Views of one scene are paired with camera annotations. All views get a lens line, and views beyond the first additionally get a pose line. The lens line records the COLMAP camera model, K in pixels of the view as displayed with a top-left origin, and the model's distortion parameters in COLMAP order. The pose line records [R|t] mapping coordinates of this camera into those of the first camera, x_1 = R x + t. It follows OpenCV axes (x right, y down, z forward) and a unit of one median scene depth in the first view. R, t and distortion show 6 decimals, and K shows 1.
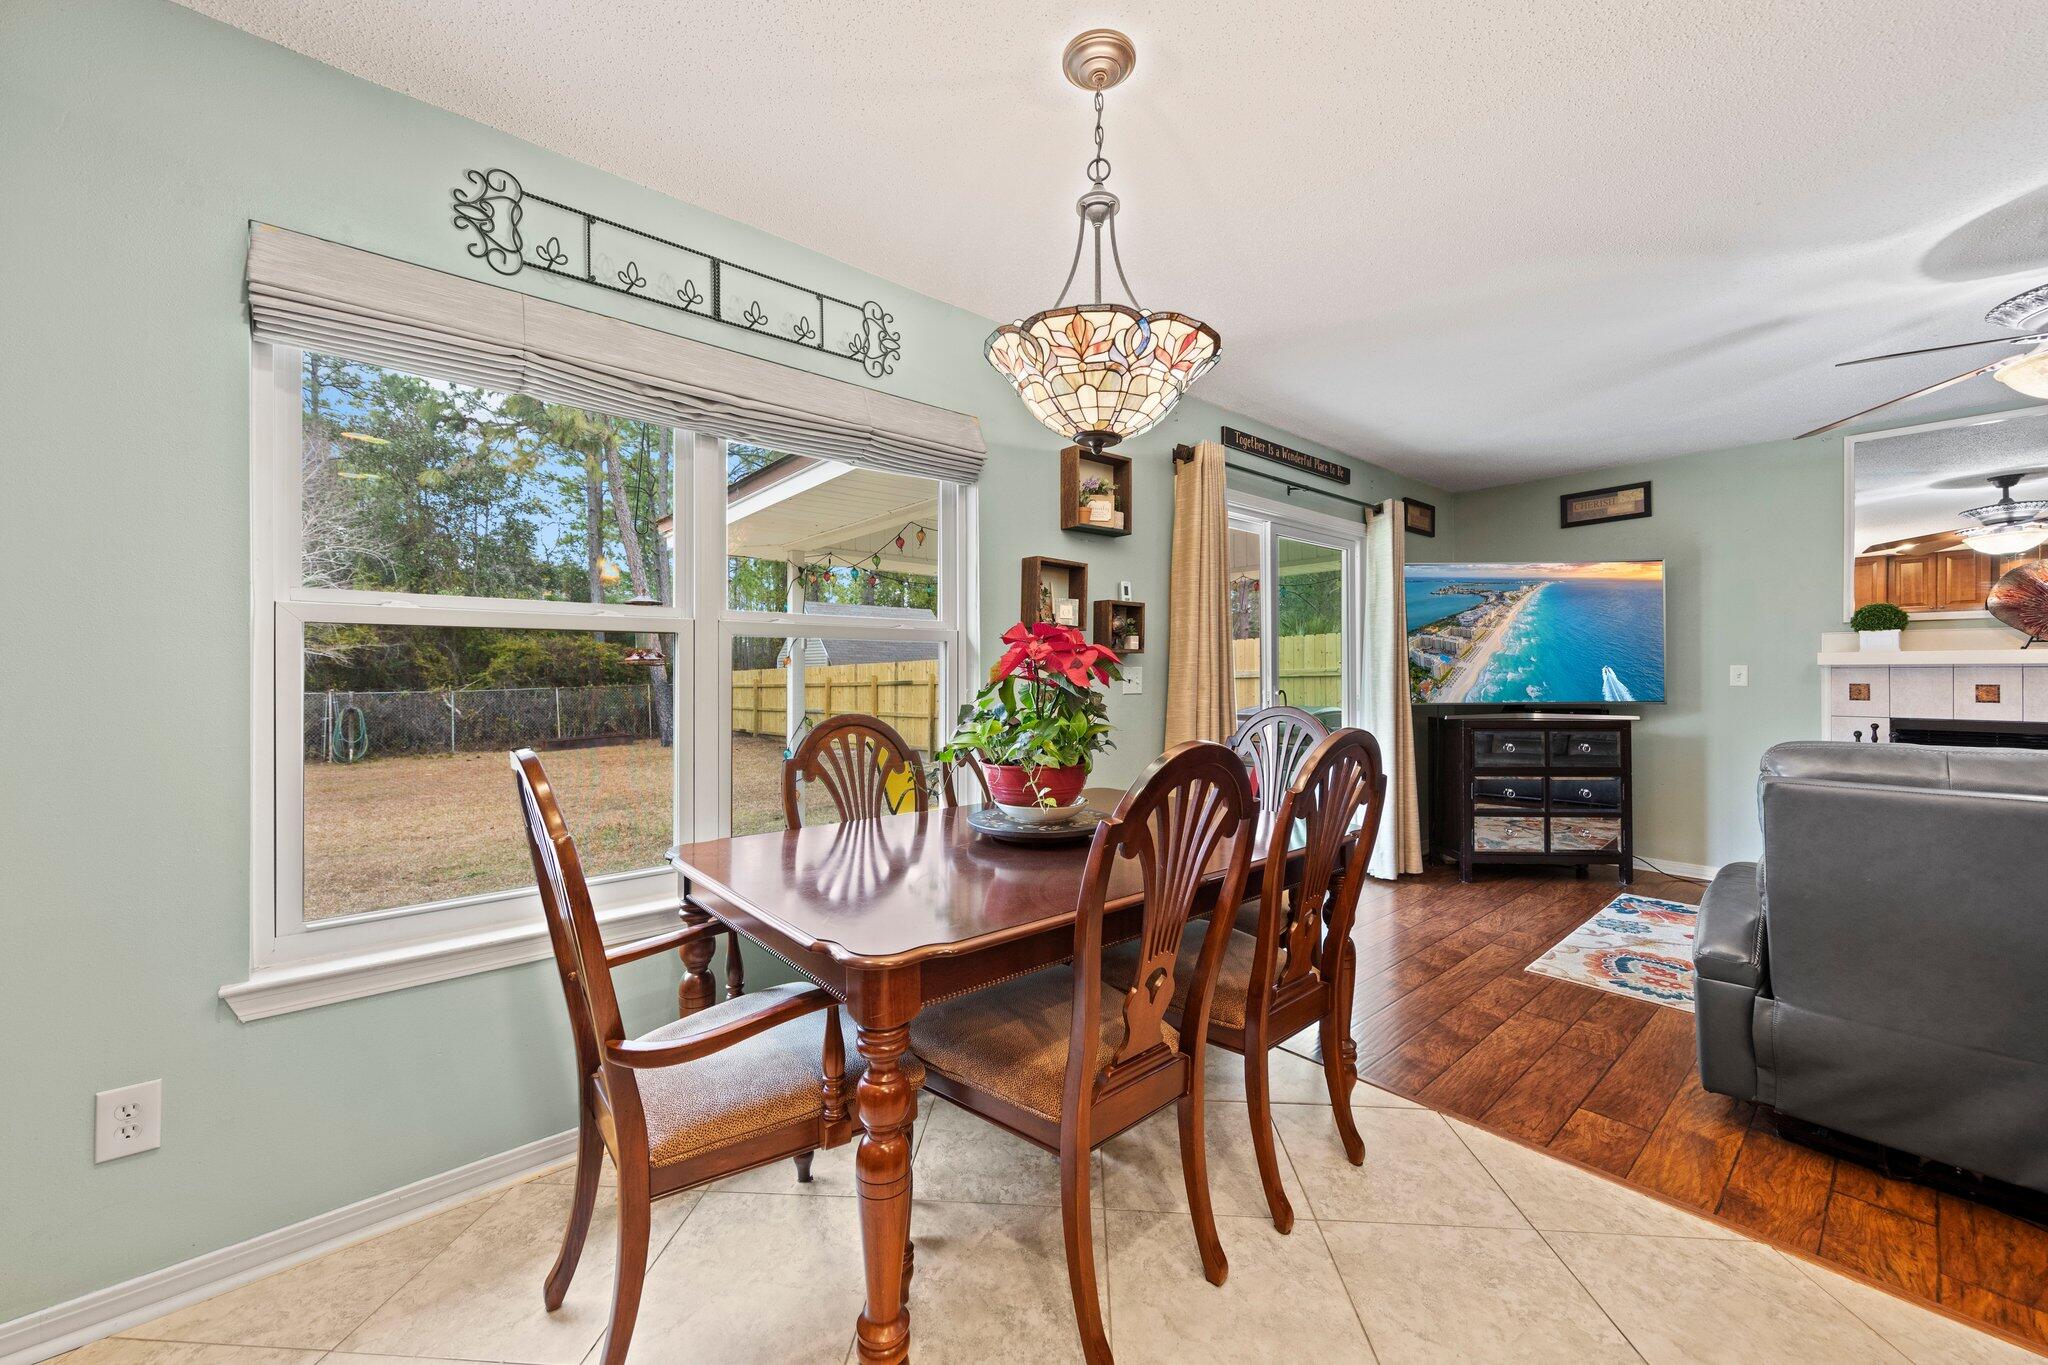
lens RADIAL K [[774.0, 0, 1024.2], [0, 774.0, 671.6], [0, 0, 1]] dist [0.007255, -0.000049]
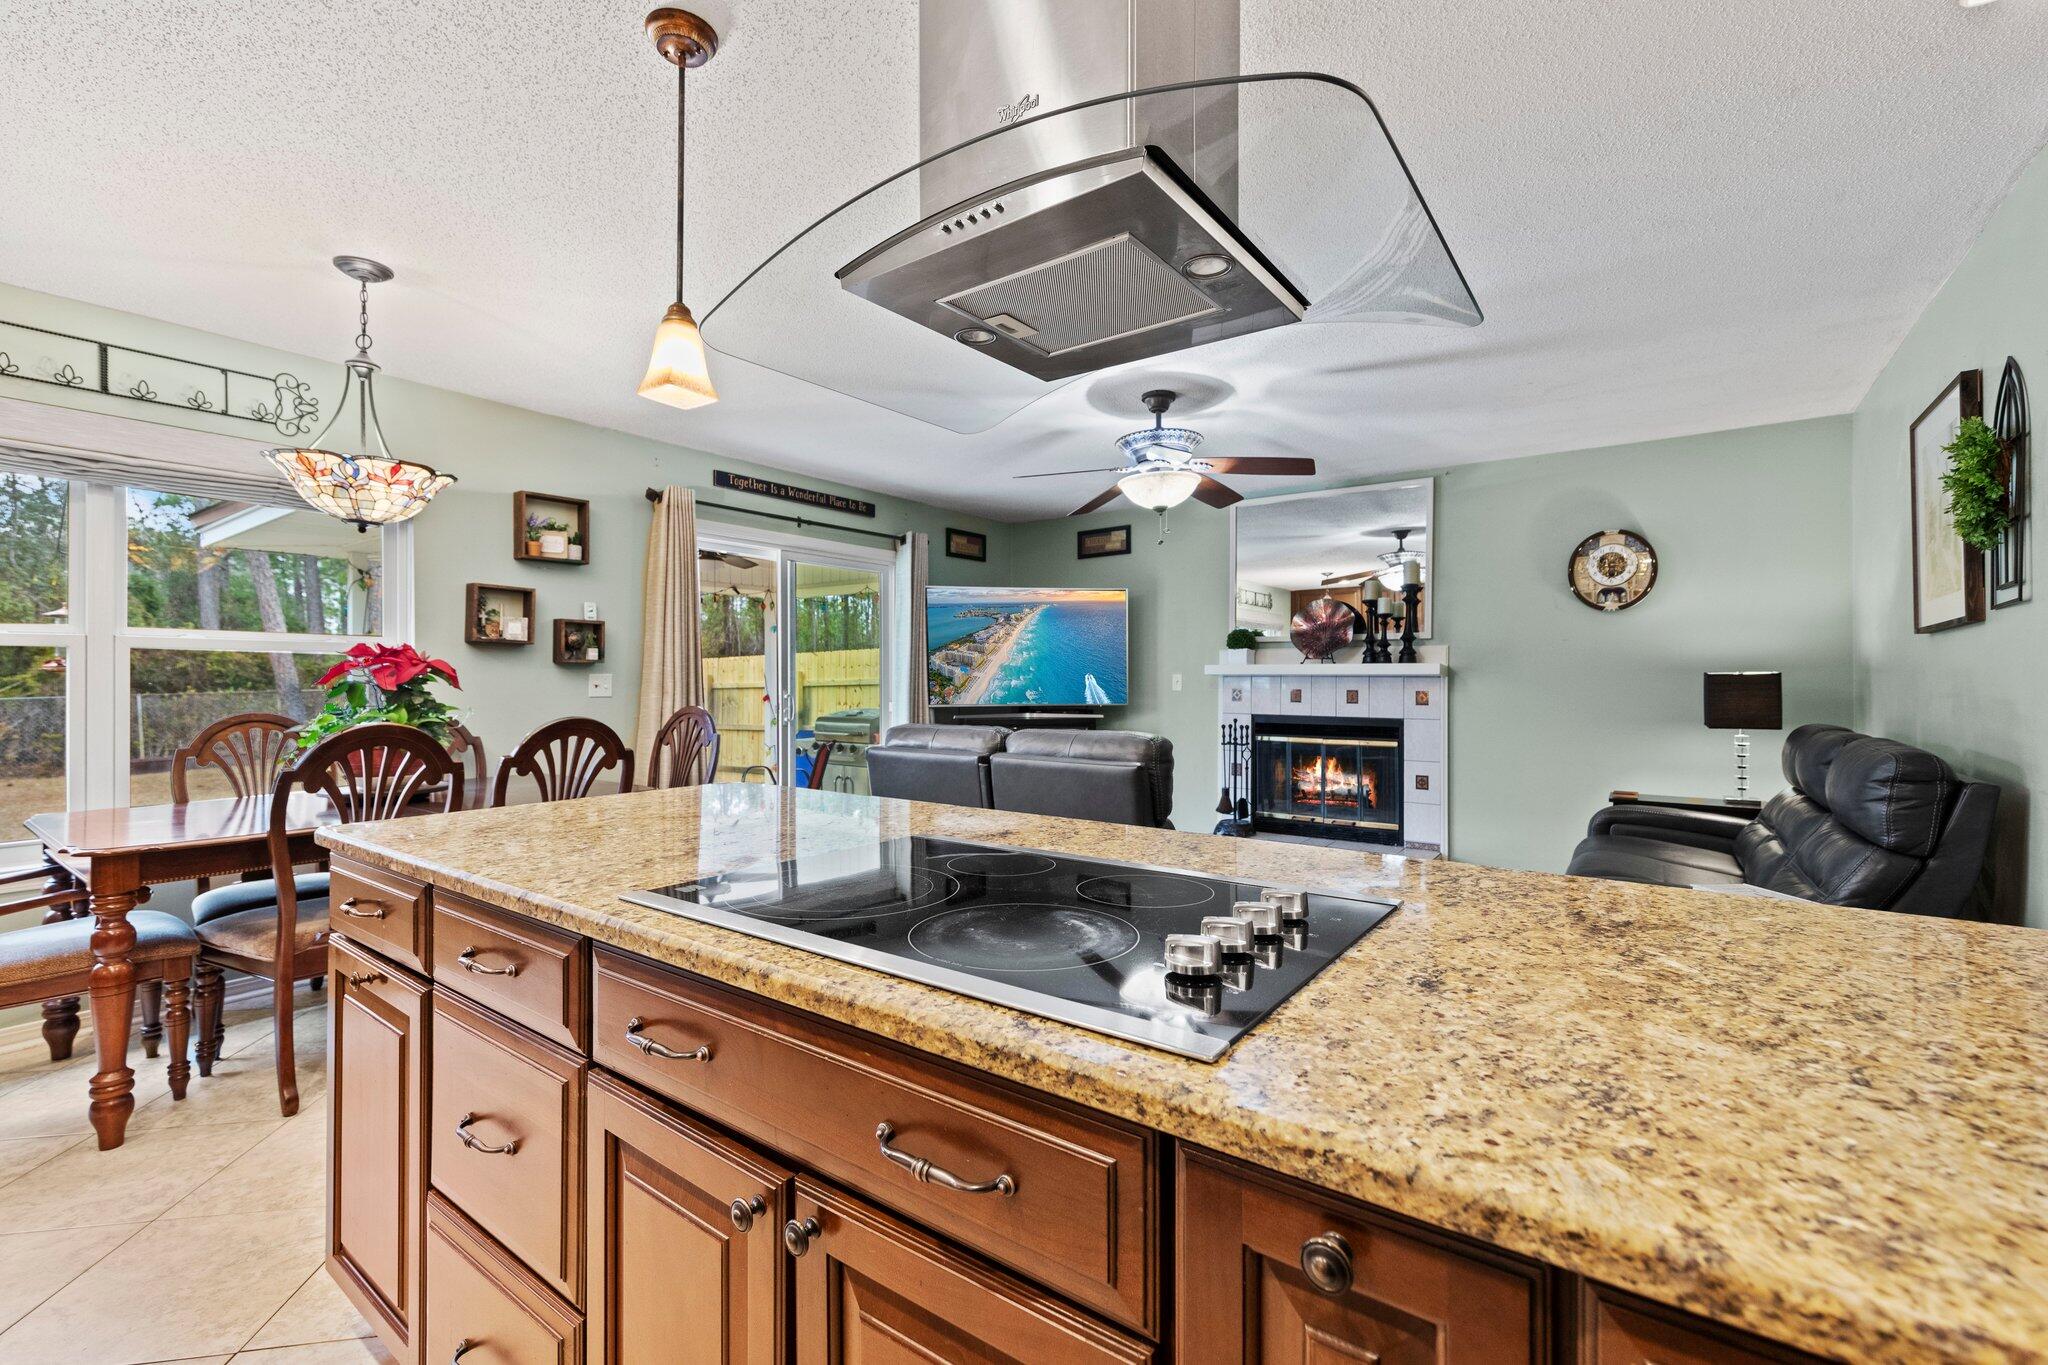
lens RADIAL K [[875.6, 0, 1021.9], [0, 875.6, 678.8], [0, 0, 1]] dist [0.003550, 0.000144]
pose [[0.974215, 0.002972, 0.225603, 0.347769], [-0.003774, 0.999988, 0.003127, -0.004496], [-0.225591, -0.003898, 0.974214, -0.338729]]
